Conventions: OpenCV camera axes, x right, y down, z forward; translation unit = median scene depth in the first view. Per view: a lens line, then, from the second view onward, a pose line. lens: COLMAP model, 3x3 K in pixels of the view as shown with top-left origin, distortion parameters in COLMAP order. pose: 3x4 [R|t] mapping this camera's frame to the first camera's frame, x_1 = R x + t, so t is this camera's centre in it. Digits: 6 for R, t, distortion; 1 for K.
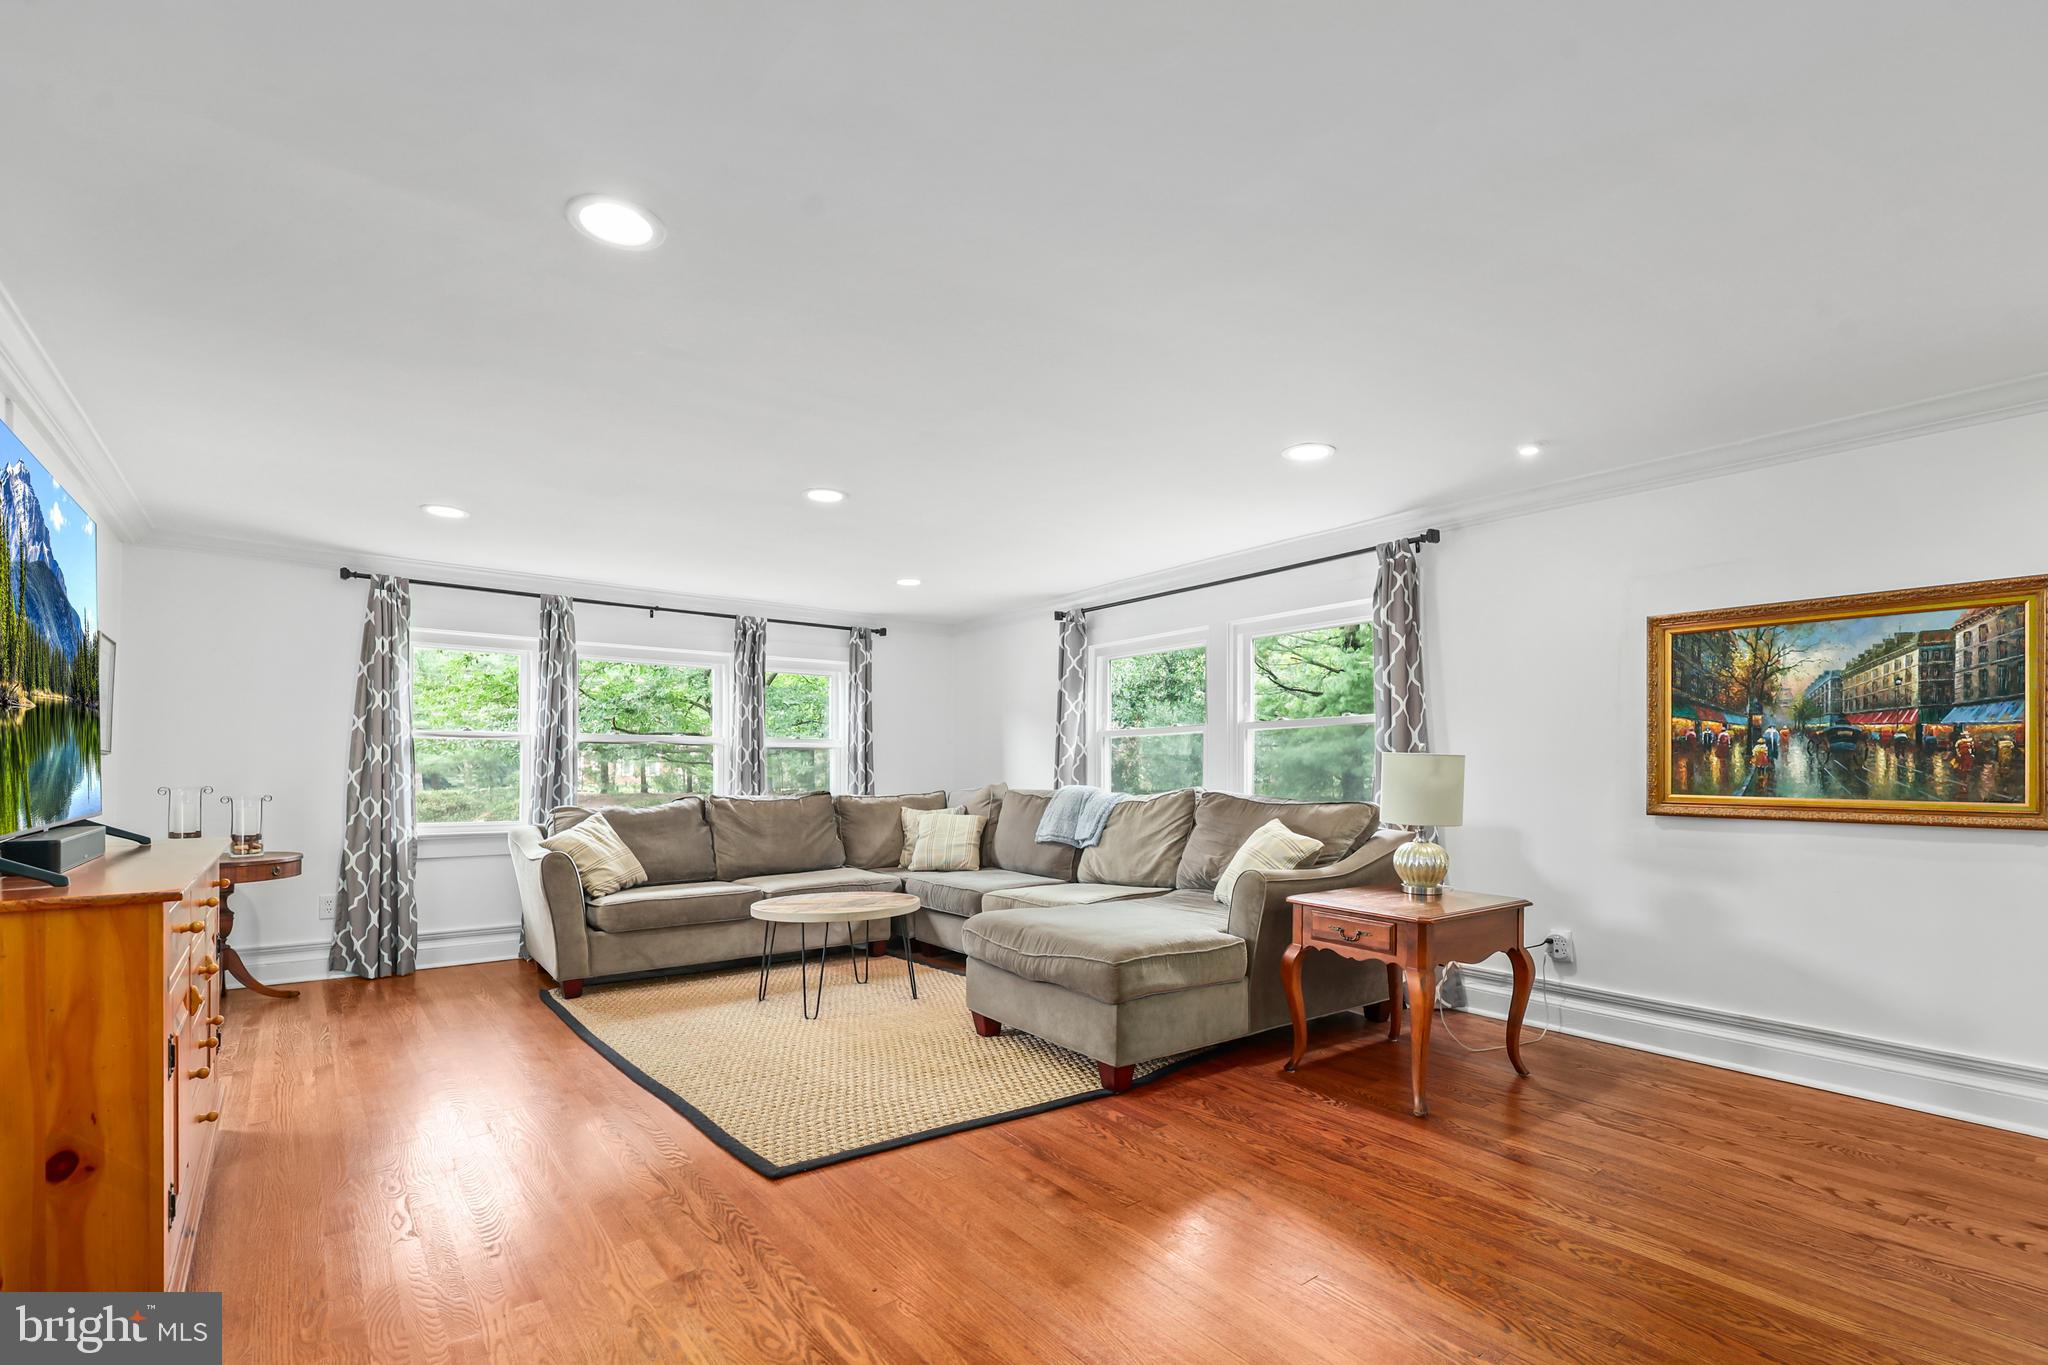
lens RADIAL K [[880.0, 0, 980.8], [0, 880.0, 771.4], [0, 0, 1]] dist [0.002707, -0.000591]
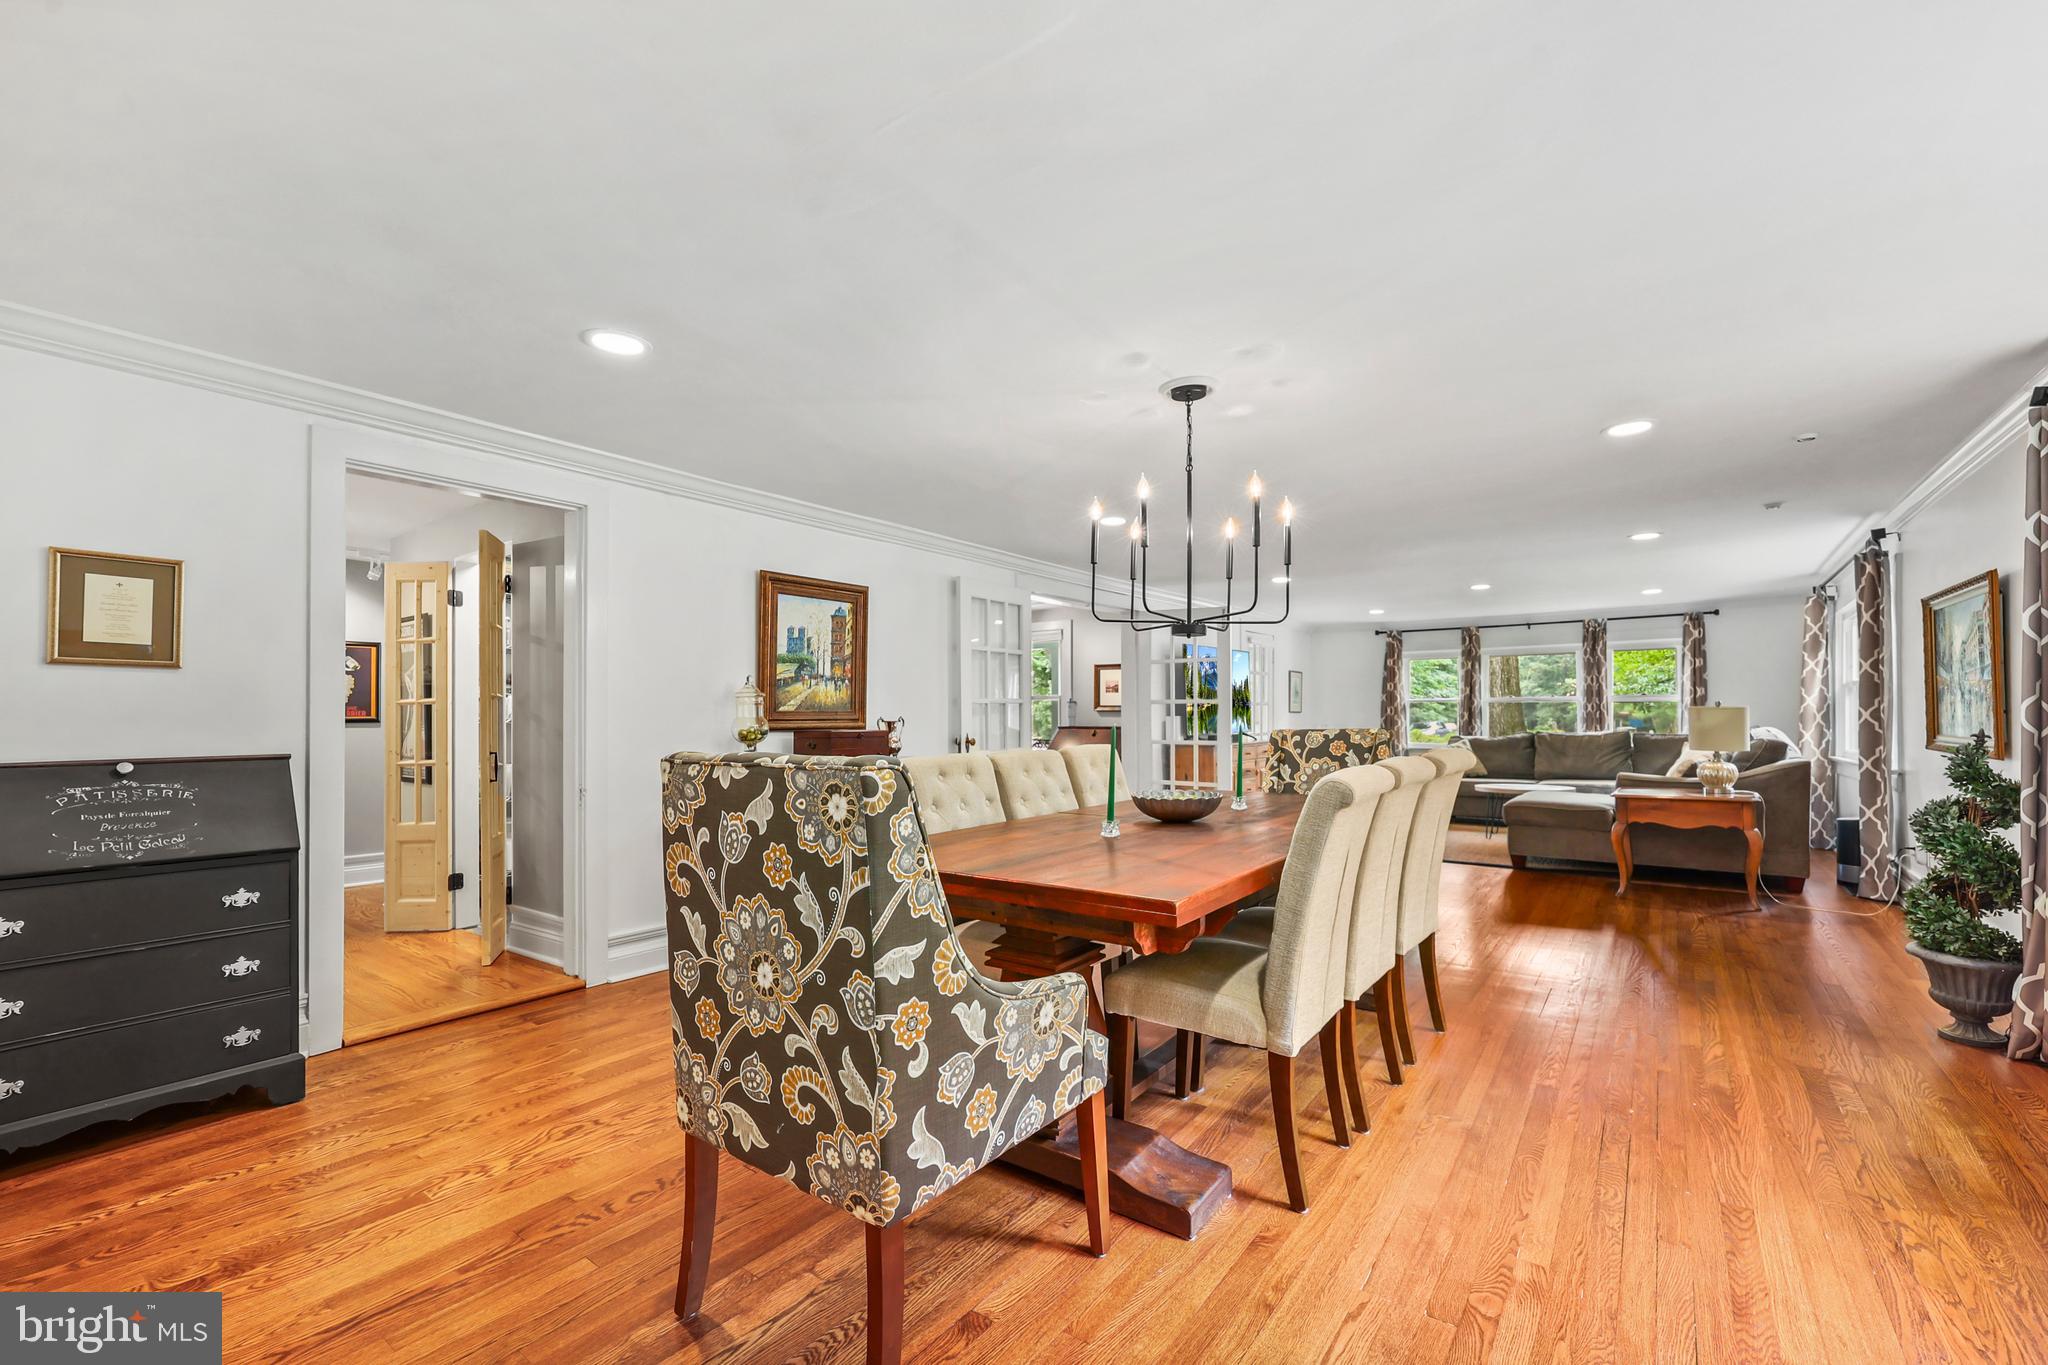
lens RADIAL K [[880.0, 0, 1007.2], [0, 880.0, 698.8], [0, 0, 1]] dist [0.002707, -0.000591]
pose [[0.234708, -0.026117, -0.971715, 1.241311], [0.002838, 0.999653, -0.026182, 0.004720], [0.972062, 0.003387, 0.234700, -0.464530]]
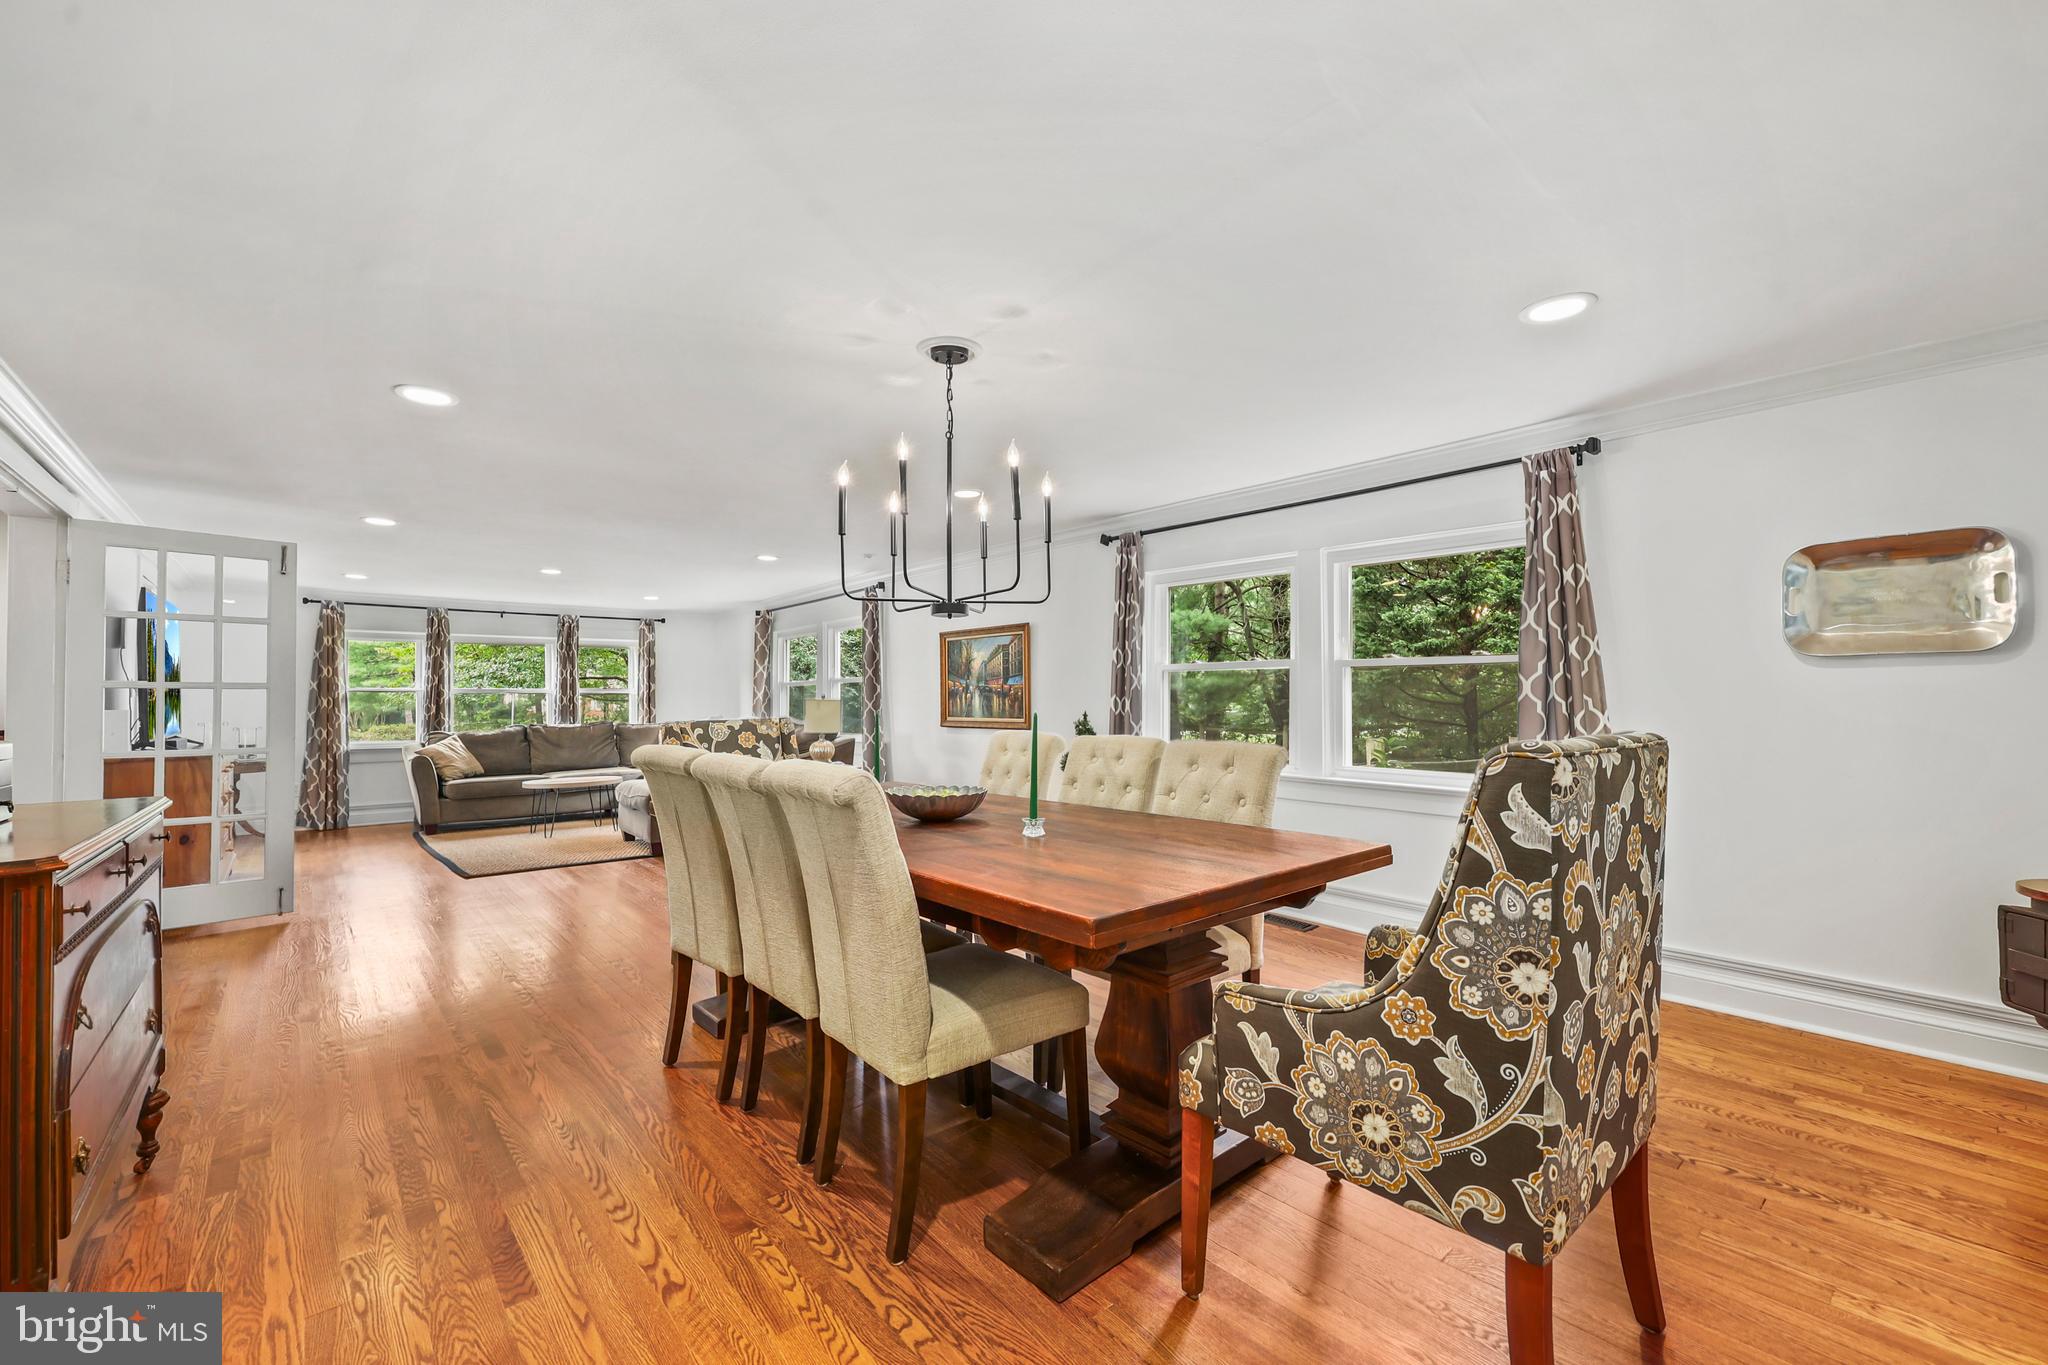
lens RADIAL K [[880.0, 0, 1032.4], [0, 880.0, 693.8], [0, 0, 1]] dist [0.002707, -0.000591]
pose [[0.999554, -0.008617, 0.028595, 0.668584], [0.009074, 0.999833, -0.015884, 0.003919], [-0.028453, 0.016136, 0.999465, -0.789607]]
